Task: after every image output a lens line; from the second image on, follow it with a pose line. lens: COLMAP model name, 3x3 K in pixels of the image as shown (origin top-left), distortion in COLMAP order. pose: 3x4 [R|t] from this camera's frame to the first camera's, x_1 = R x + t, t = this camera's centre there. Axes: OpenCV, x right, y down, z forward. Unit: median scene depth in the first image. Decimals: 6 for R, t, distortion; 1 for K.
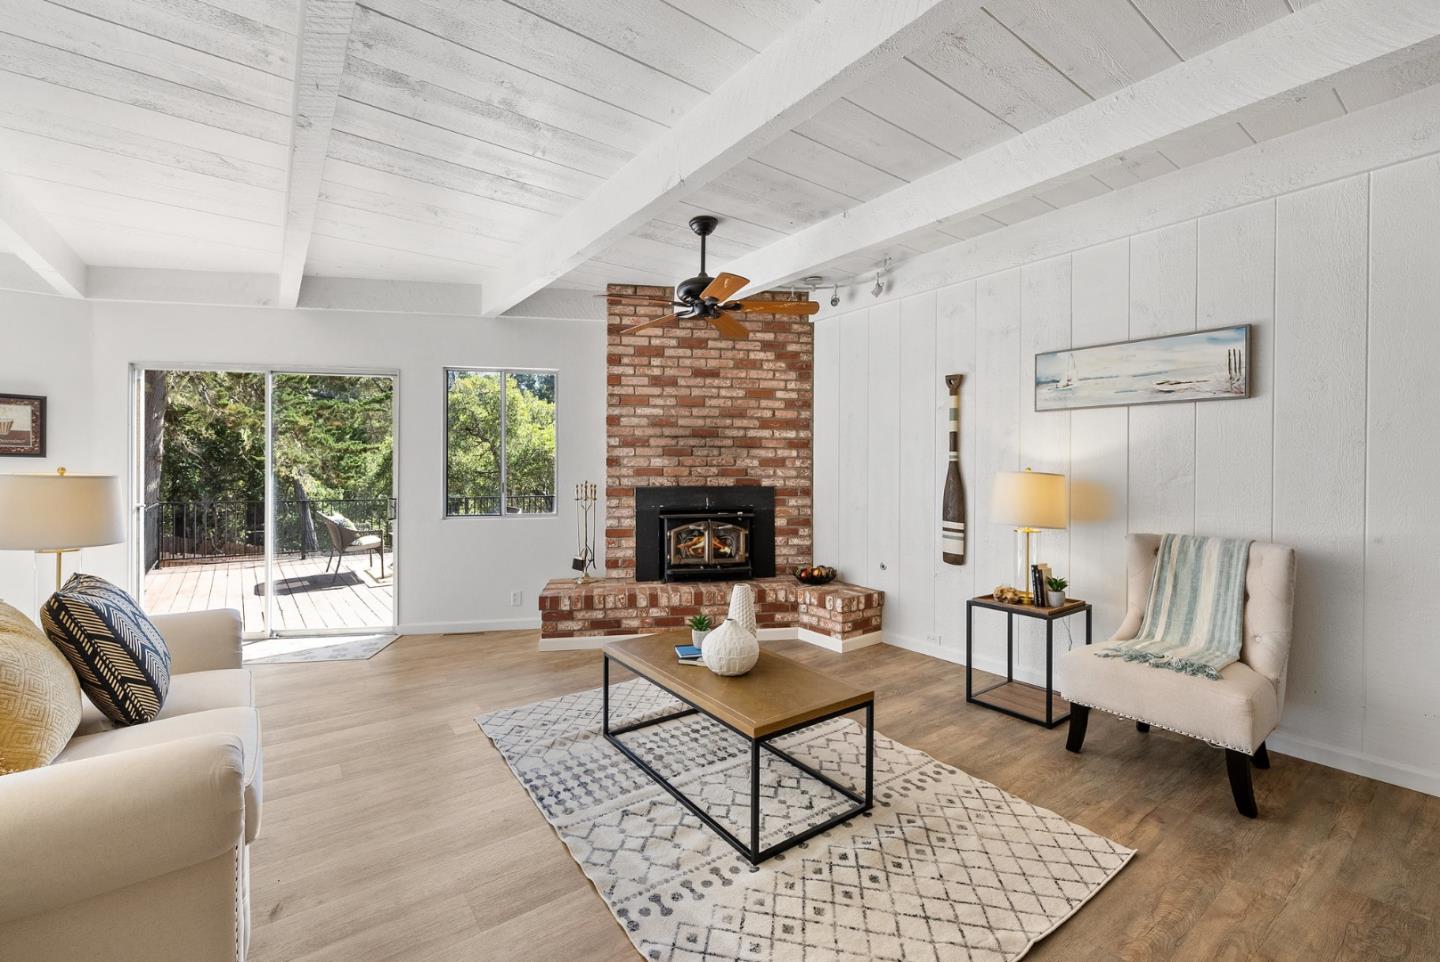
lens RADIAL K [[619.8, 0, 720.0], [0, 619.8, 481.0], [0, 0, 1]] dist [-0.000104, 0.000002]
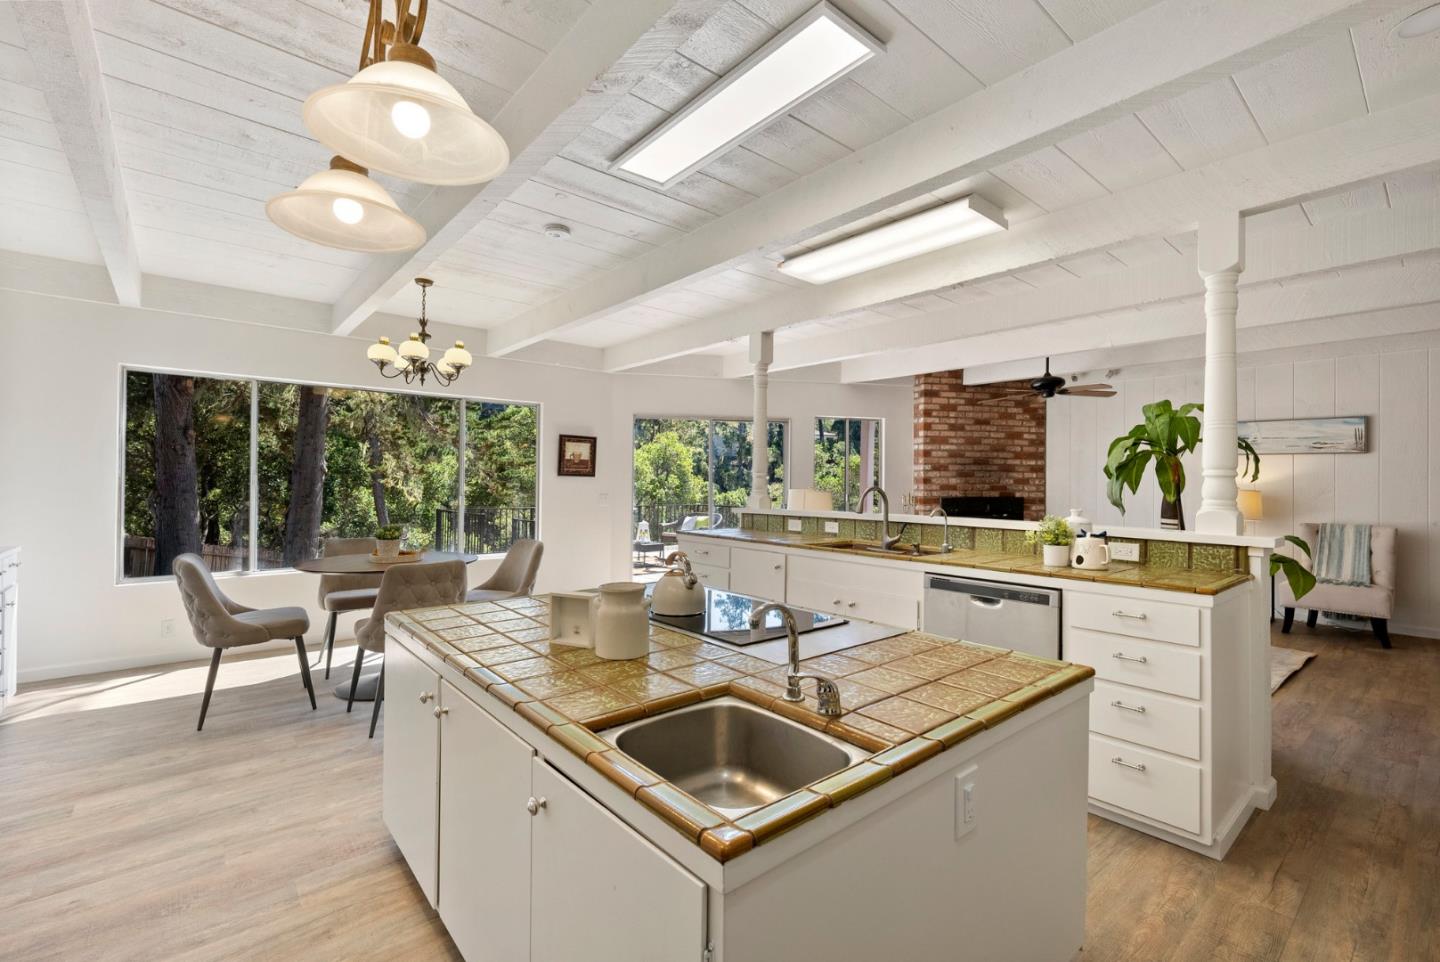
lens RADIAL K [[638.5, 0, 732.5], [0, 638.5, 482.3], [0, 0, 1]] dist [0.001418, -0.000108]
pose [[0.998442, 0.005127, 0.055555, -0.722044], [-0.004291, 0.999876, -0.015168, -0.001443], [-0.055626, 0.014906, 0.998340, -0.519718]]
